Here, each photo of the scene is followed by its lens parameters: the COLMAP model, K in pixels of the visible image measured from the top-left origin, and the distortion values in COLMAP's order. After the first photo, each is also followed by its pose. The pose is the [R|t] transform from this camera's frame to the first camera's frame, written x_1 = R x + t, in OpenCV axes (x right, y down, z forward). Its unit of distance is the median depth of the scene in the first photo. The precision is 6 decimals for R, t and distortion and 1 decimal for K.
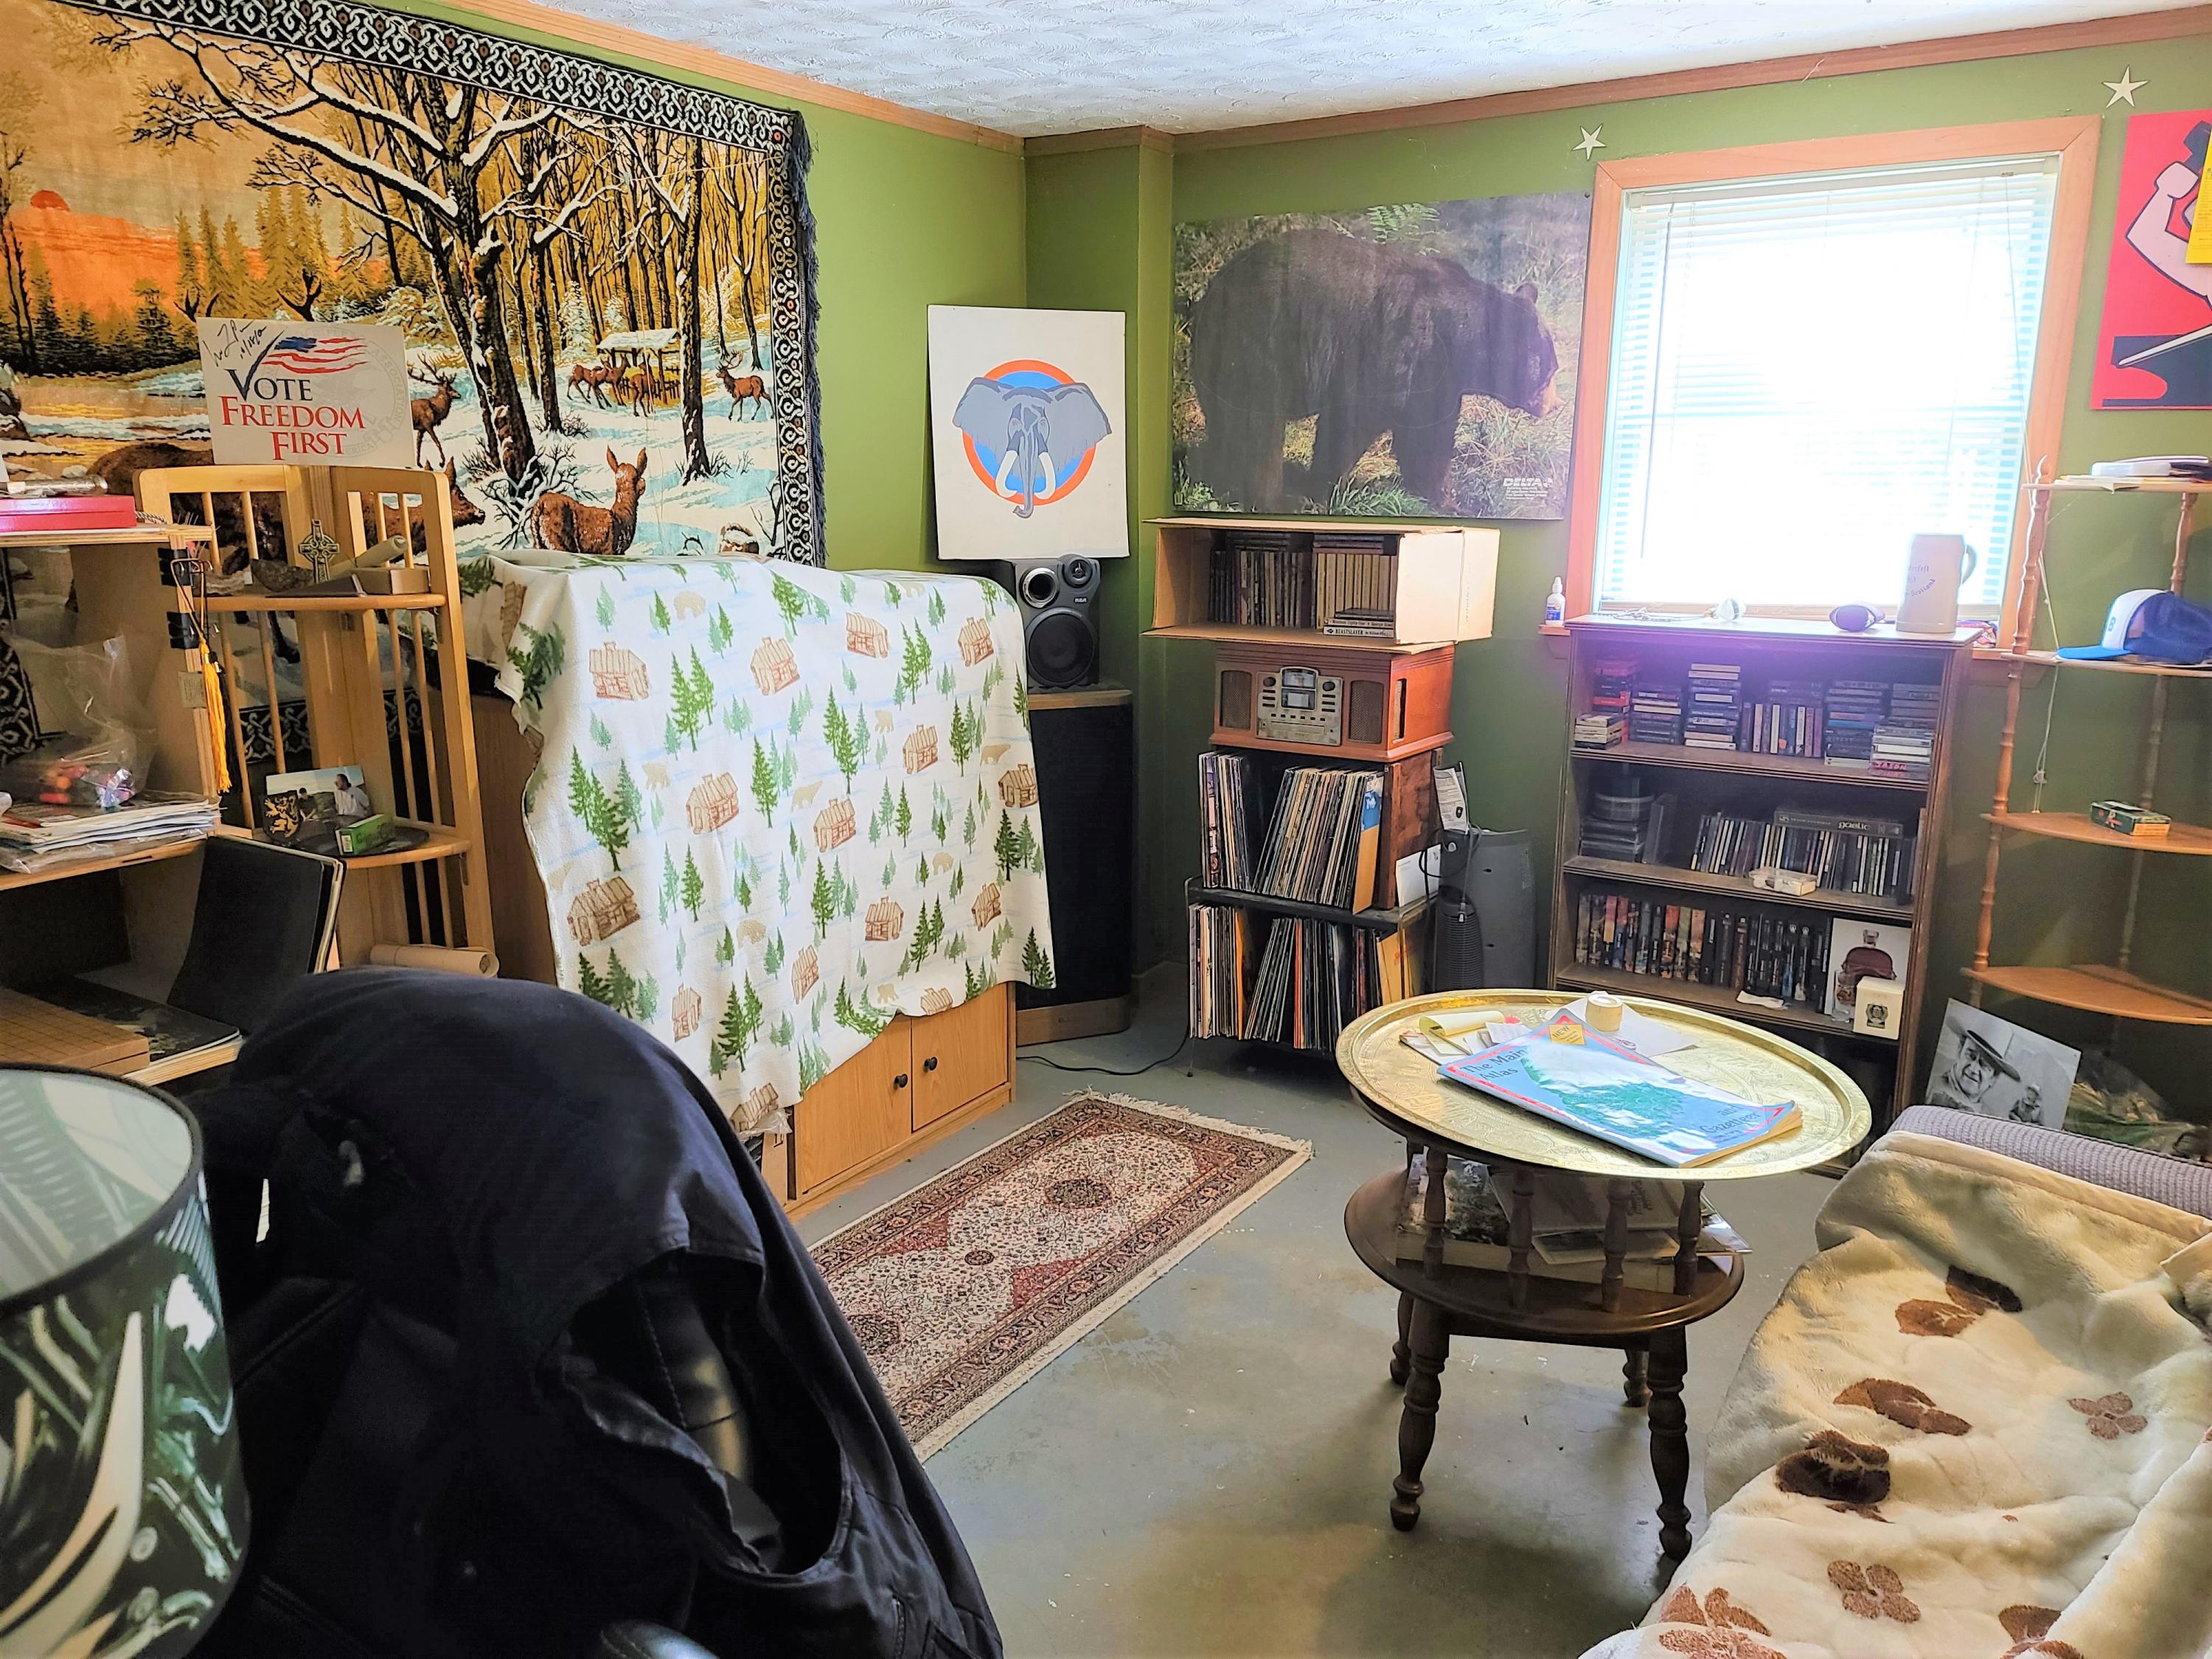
lens RADIAL K [[1630.1, 0, 1114.7], [0, 1630.1, 831.6], [0, 0, 1]] dist [0.043917, -0.064607]
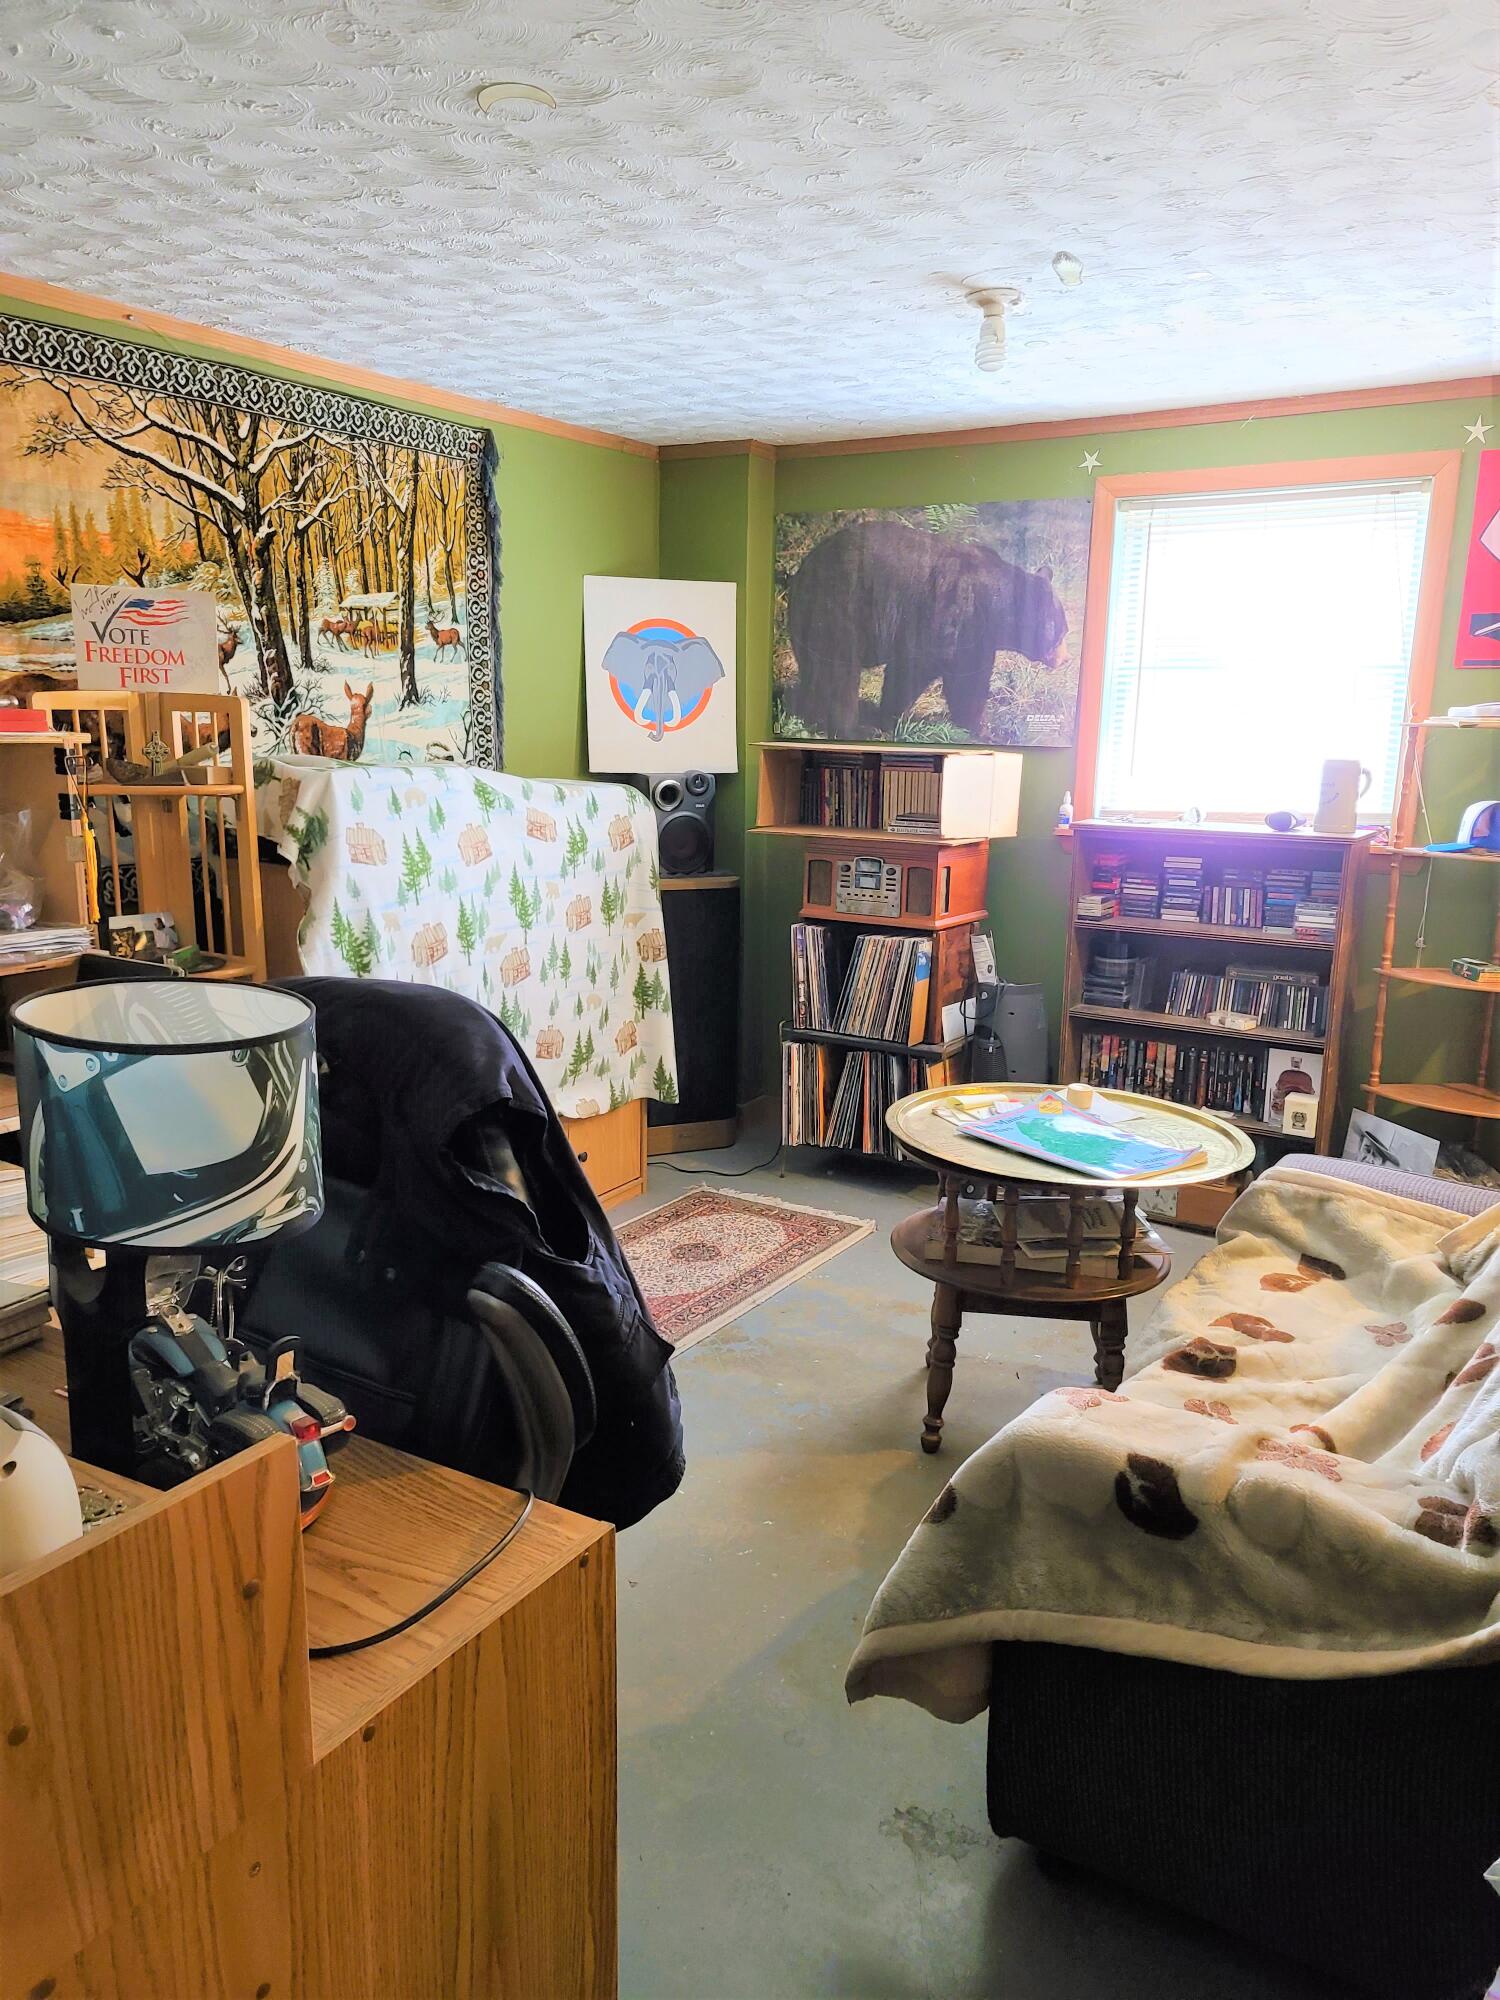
lens RADIAL K [[1473.9, 0, 748.4], [0, 1473.9, 1004.0], [0, 0, 1]] dist [0.043917, -0.064607]
pose [[0.999754, 0.008969, 0.020293, -0.006289], [-0.008532, 0.999732, -0.021535, 0.049034], [-0.020481, 0.021357, 0.999562, -0.197087]]
